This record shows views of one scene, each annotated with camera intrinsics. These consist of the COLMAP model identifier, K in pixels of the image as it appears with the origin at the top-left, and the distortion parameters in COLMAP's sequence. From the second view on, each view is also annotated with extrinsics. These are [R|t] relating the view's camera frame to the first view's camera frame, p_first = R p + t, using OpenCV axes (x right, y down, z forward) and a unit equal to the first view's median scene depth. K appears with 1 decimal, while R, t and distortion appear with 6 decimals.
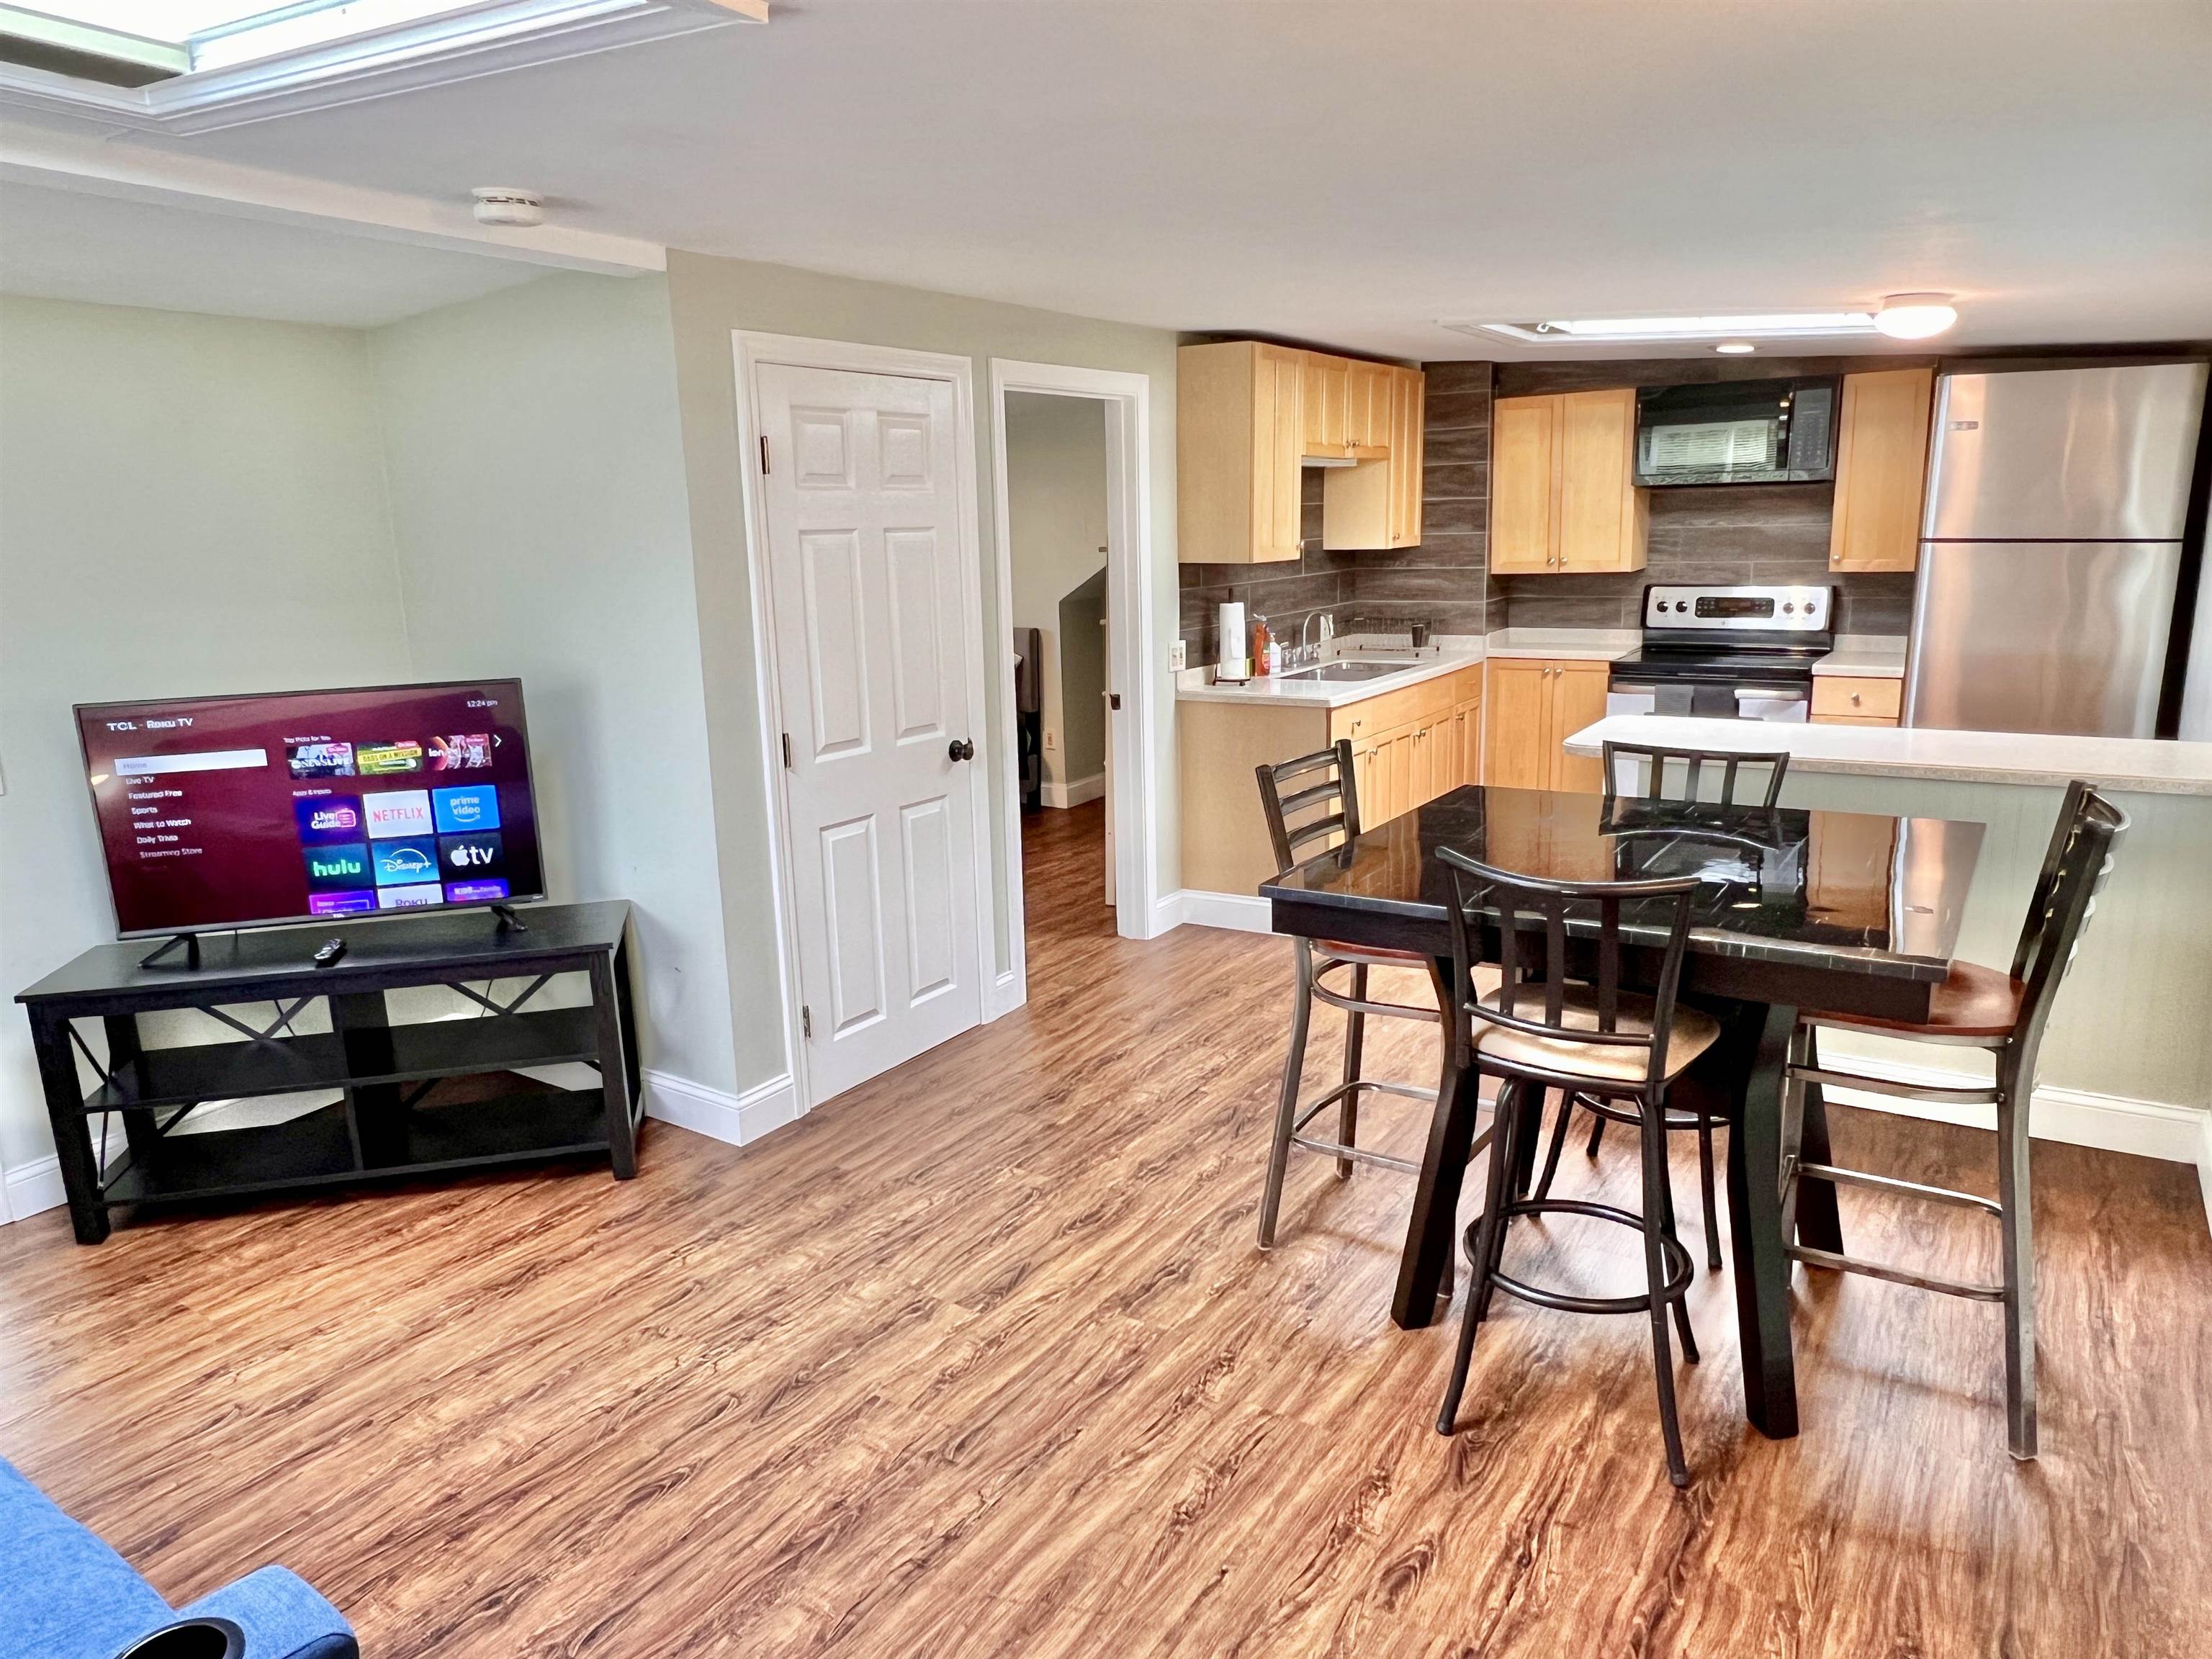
lens RADIAL K [[1416.5, 0, 1088.1], [0, 1416.5, 824.8], [0, 0, 1]] dist [0.029368, -0.072118]
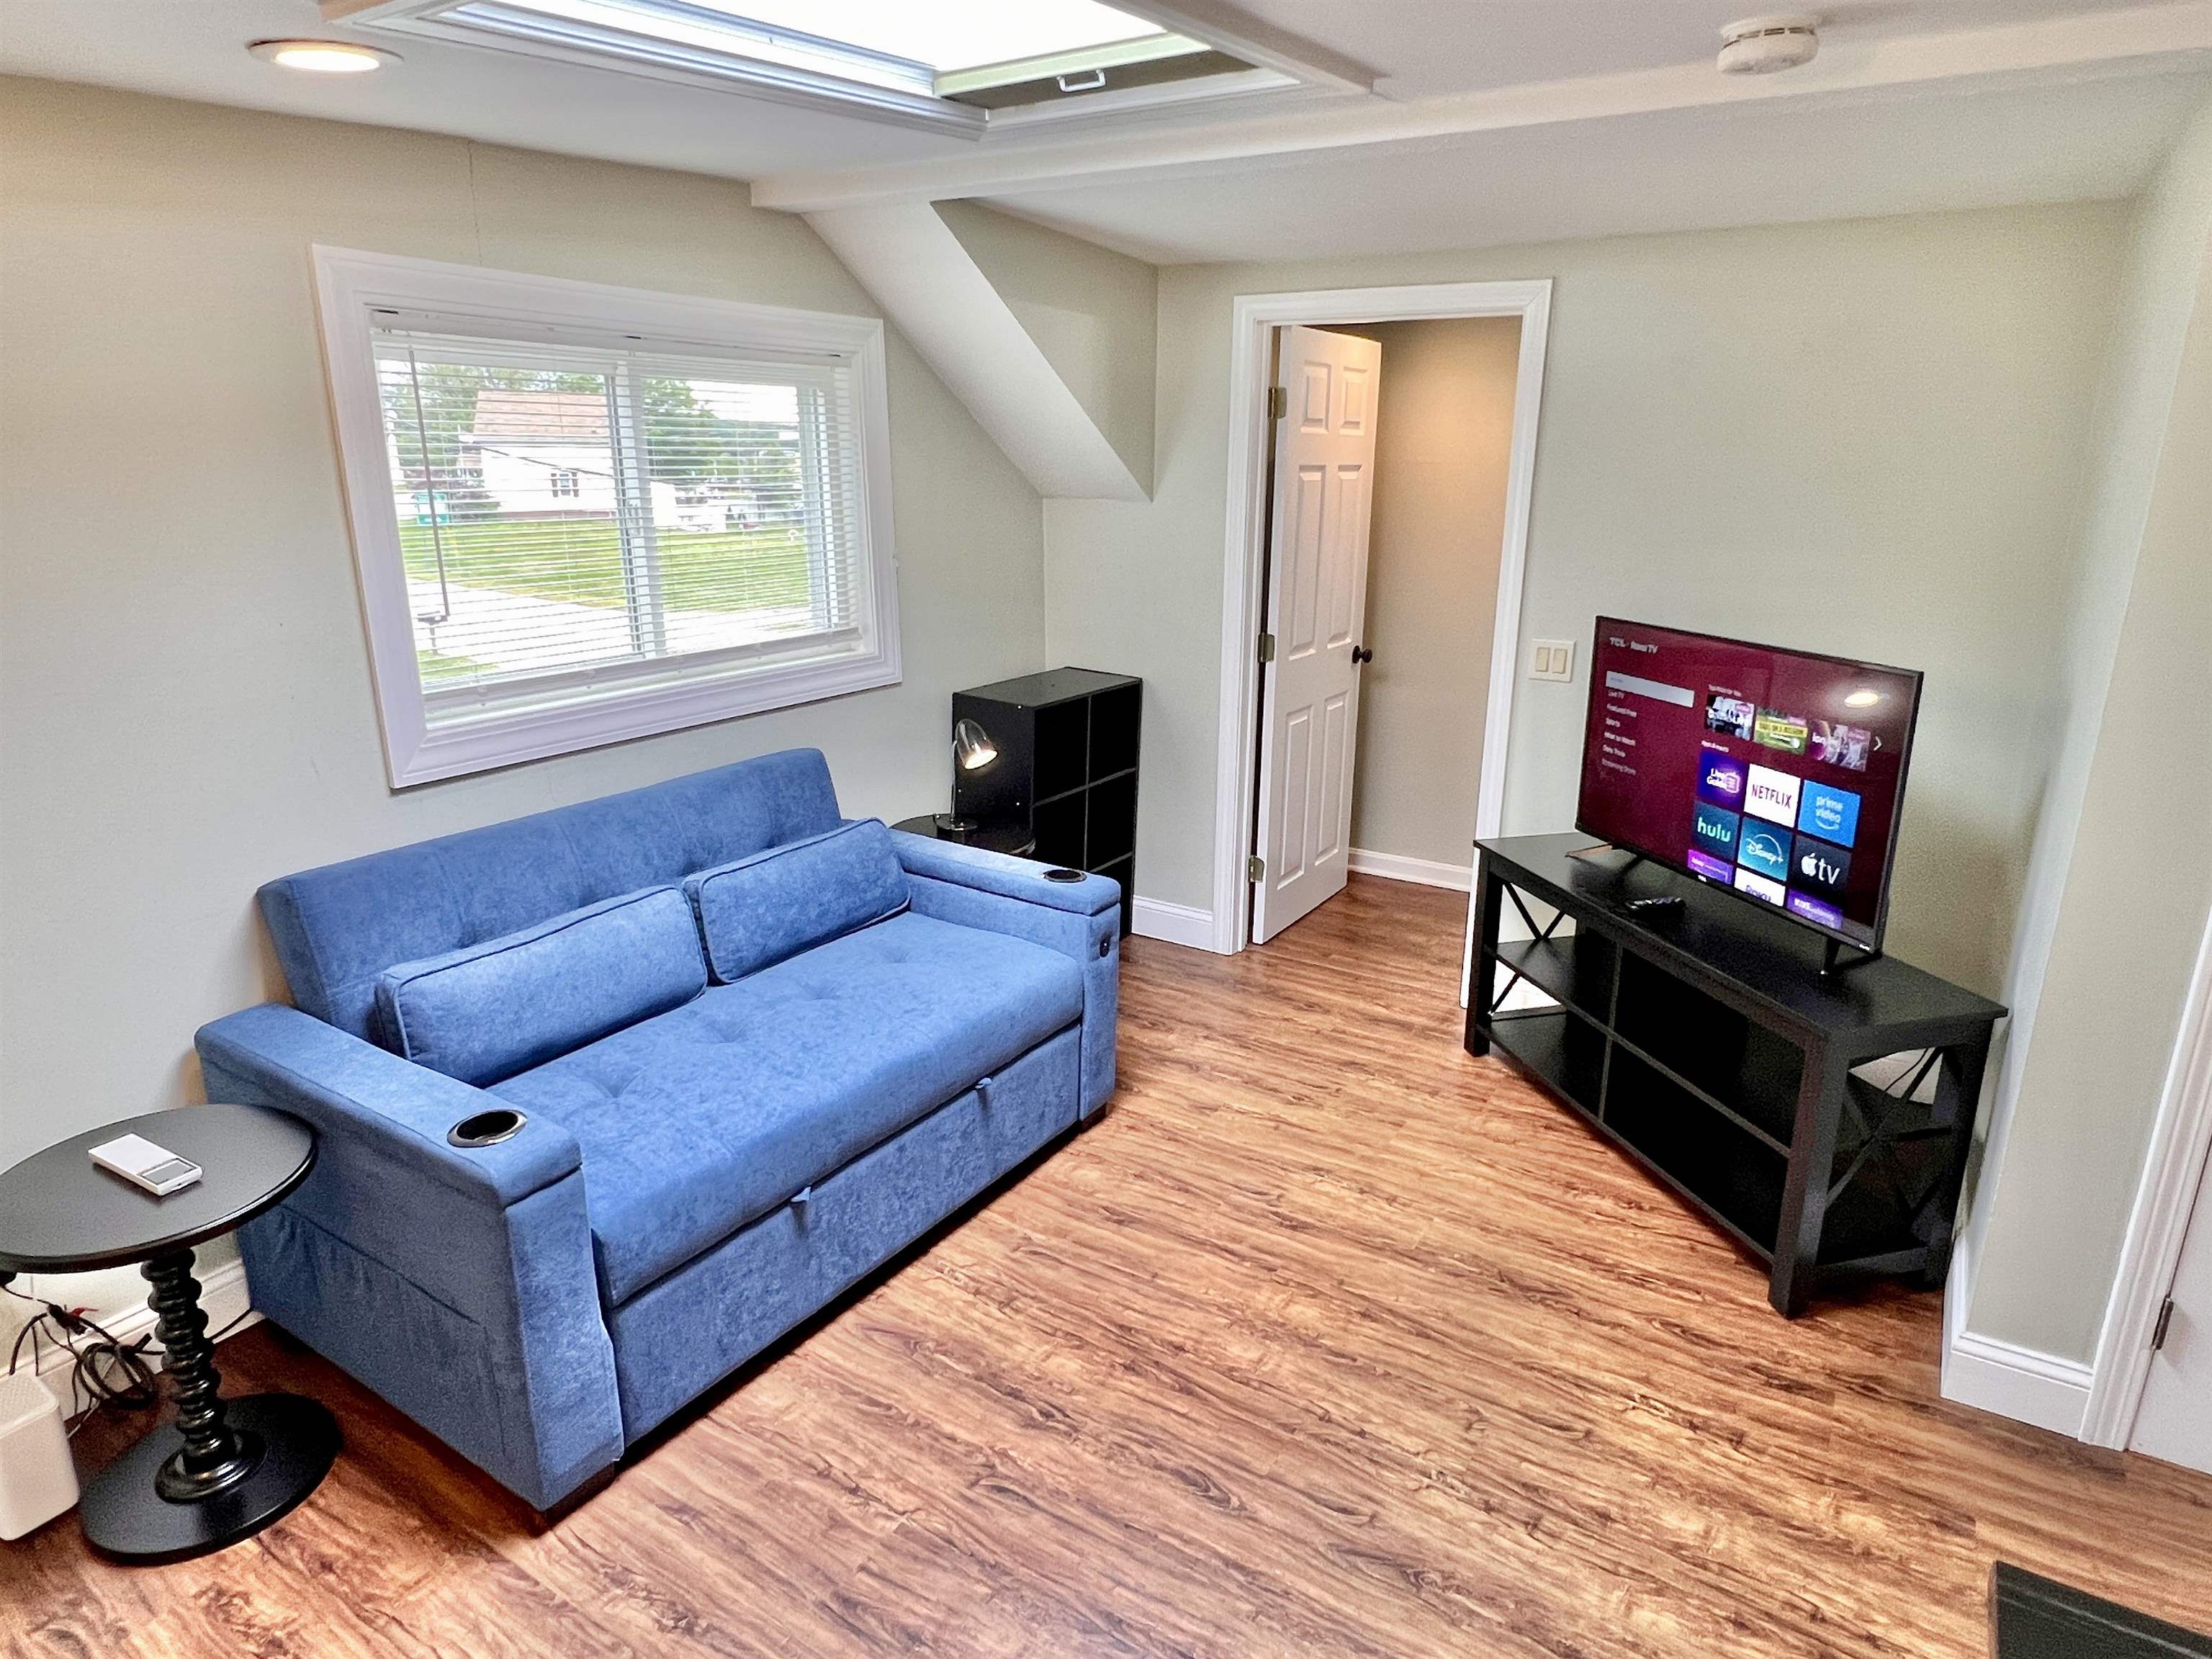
lens RADIAL K [[1308.0, 0, 1106.0], [0, 1308.0, 829.5], [0, 0, 1]] dist [-0.003400, -0.001685]
pose [[0.022799, 0.303660, -0.952508, 0.288293], [-0.210744, 0.932806, 0.292335, -0.140171], [0.977275, 0.194071, 0.085261, 0.542627]]
